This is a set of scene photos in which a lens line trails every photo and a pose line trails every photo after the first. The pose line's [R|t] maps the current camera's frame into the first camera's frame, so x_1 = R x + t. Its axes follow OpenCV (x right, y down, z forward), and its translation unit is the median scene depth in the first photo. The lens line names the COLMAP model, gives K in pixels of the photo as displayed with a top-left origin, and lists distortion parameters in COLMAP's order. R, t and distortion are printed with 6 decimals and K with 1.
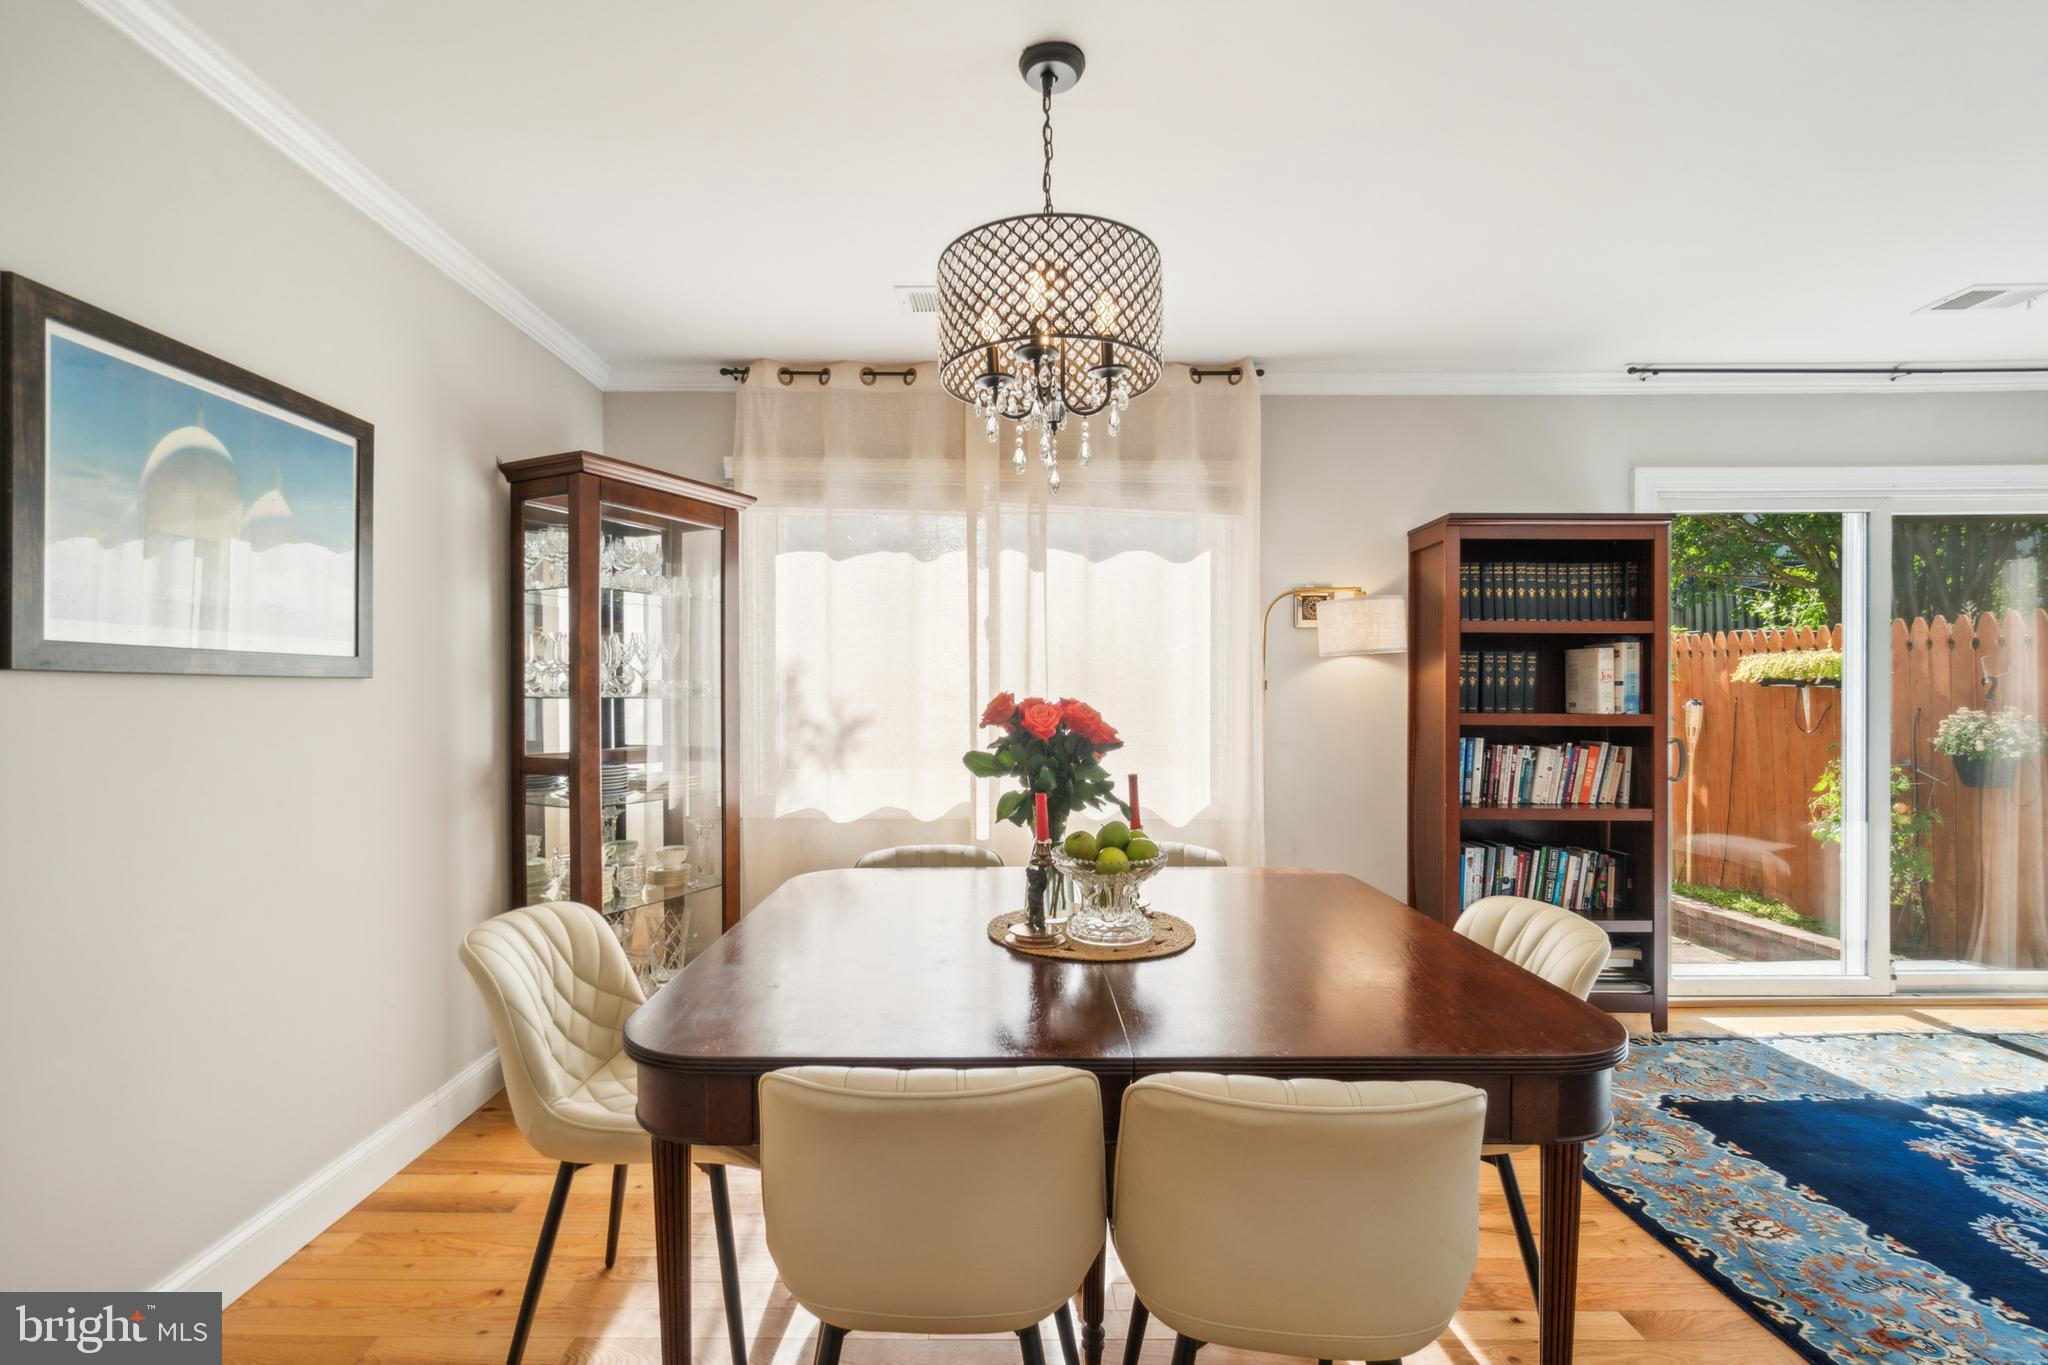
lens RADIAL K [[932.3, 0, 1016.0], [0, 932.3, 695.4], [0, 0, 1]] dist [0.006153, -0.000964]
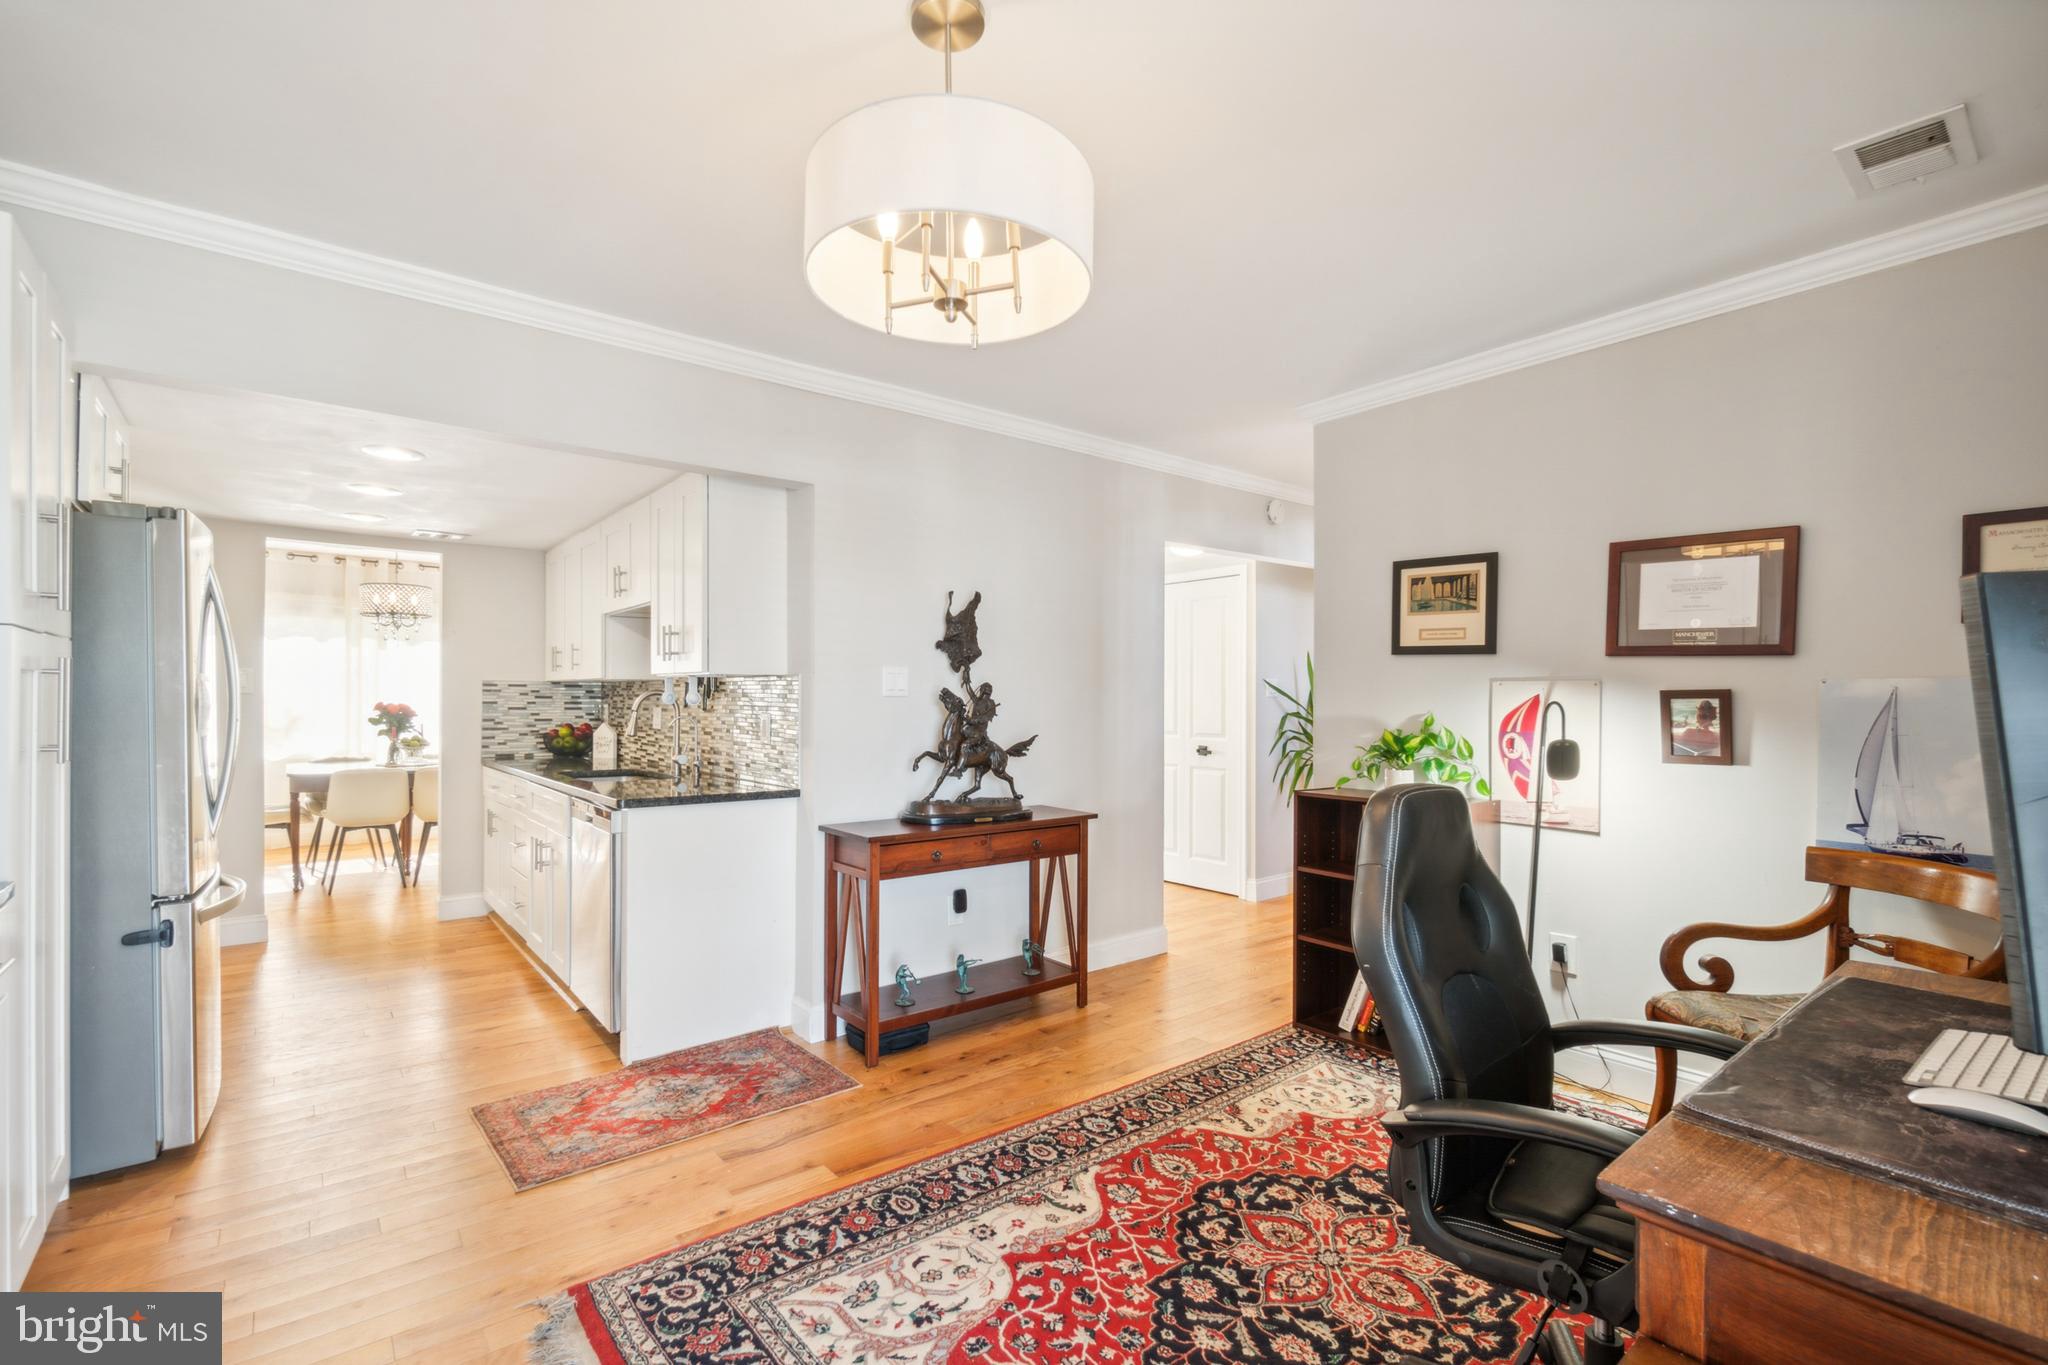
lens RADIAL K [[932.3, 0, 988.0], [0, 932.3, 699.8], [0, 0, 1]] dist [0.006153, -0.000964]
pose [[0.805596, 0.007700, 0.592415, -0.141889], [-0.006691, 0.999970, -0.003899, -0.006474], [-0.592428, -0.000823, 0.805623, -1.803370]]
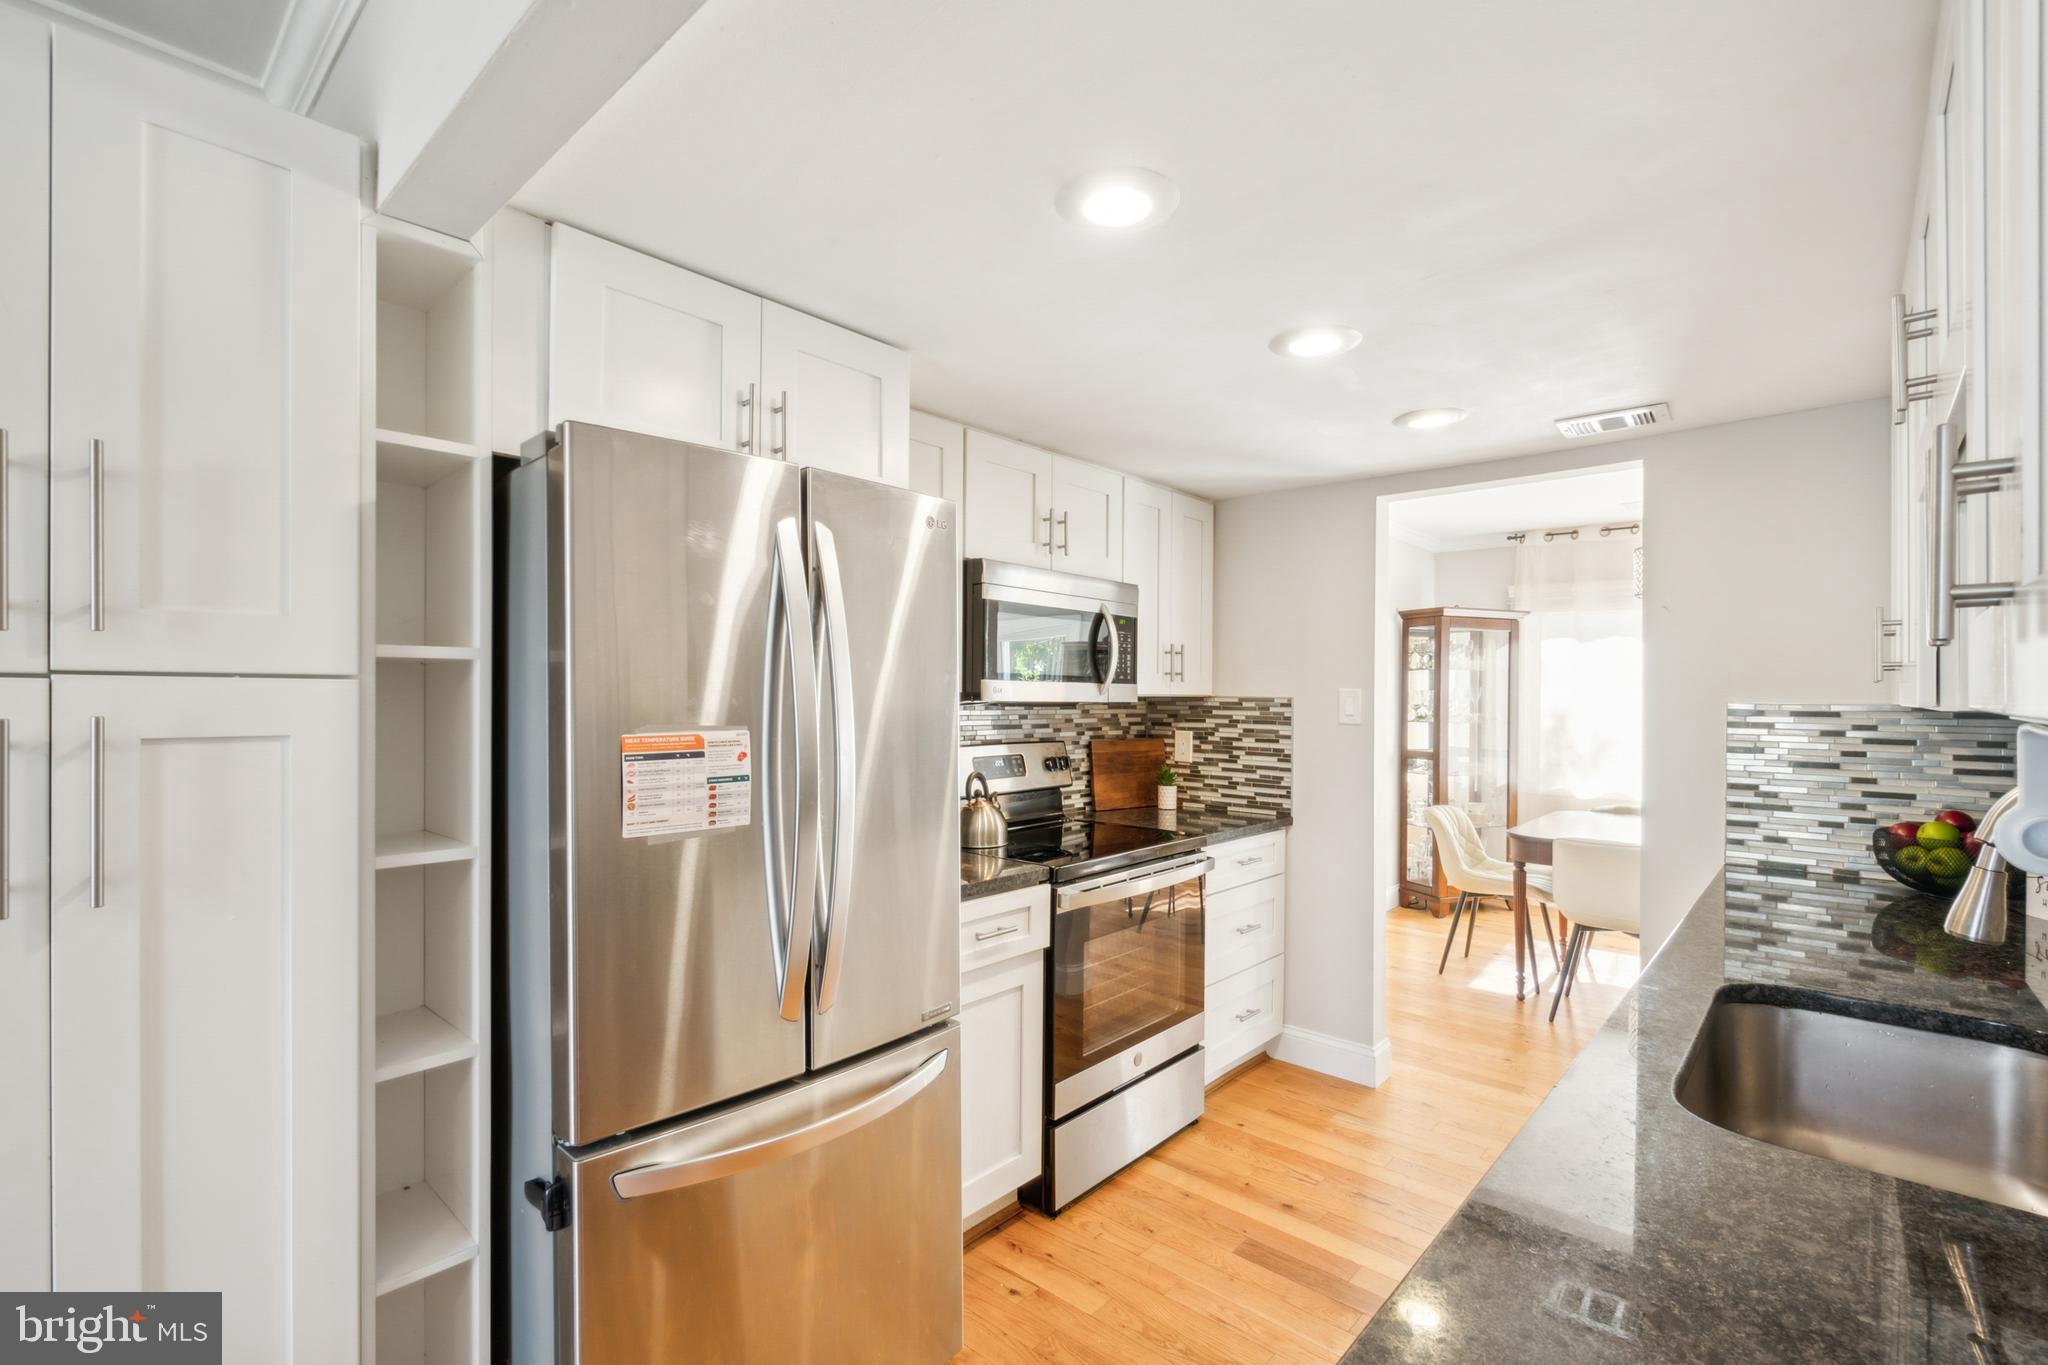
lens RADIAL K [[932.3, 0, 1005.9], [0, 932.3, 695.5], [0, 0, 1]] dist [0.006153, -0.000964]
pose [[0.735782, 0.005633, -0.677195, 0.192510], [-0.007587, 0.999971, 0.000075, -0.042275], [0.677176, 0.005083, 0.735803, -0.980938]]
